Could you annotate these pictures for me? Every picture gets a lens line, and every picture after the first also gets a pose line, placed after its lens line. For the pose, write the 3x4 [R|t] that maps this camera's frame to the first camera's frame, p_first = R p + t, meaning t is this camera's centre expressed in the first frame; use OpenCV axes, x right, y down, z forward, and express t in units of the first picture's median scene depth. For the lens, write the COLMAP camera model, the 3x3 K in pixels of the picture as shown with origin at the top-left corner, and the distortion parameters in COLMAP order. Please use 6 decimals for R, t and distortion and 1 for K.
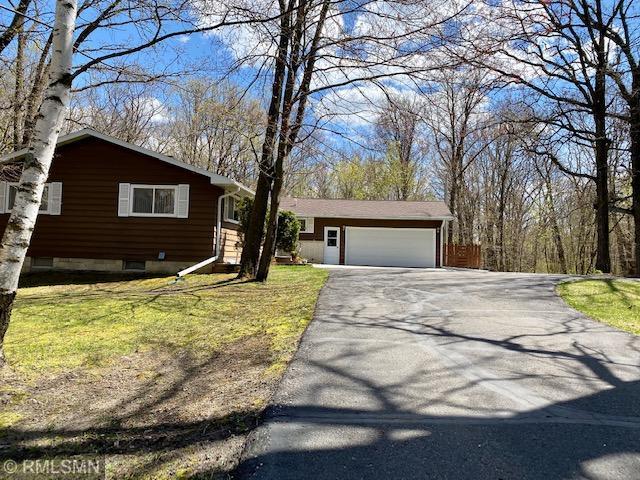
lens RADIAL K [[483.1, 0, 320.0], [0, 483.1, 240.0], [0, 0, 1]] dist [0.026618, -0.000925]
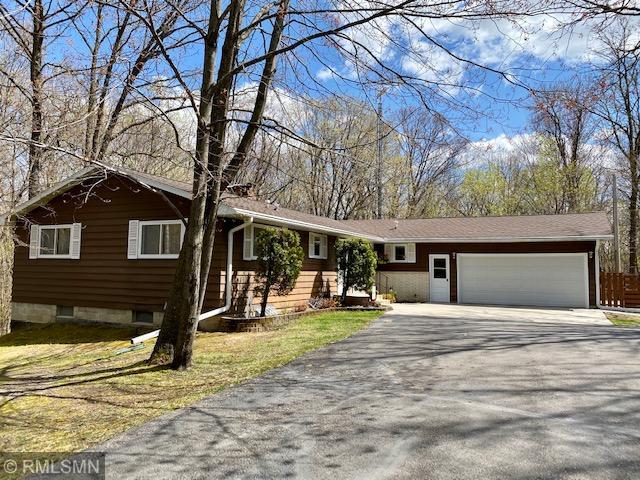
lens RADIAL K [[483.1, 0, 320.0], [0, 483.1, 240.0], [0, 0, 1]] dist [0.026618, -0.000925]
pose [[0.936831, -0.040474, -0.347432, 0.122269], [0.027047, 0.998691, -0.043411, -0.022030], [0.348734, 0.031272, 0.936700, 0.193285]]
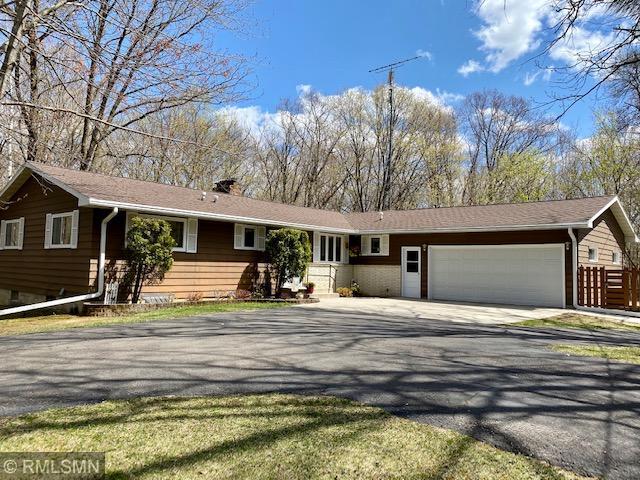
lens RADIAL K [[483.1, 0, 320.0], [0, 483.1, 240.0], [0, 0, 1]] dist [0.026618, -0.000925]
pose [[0.812640, -0.044460, -0.581067, 0.350069], [0.022447, 0.998734, -0.045024, -0.007108], [0.582333, 0.023544, 0.812609, 0.330132]]
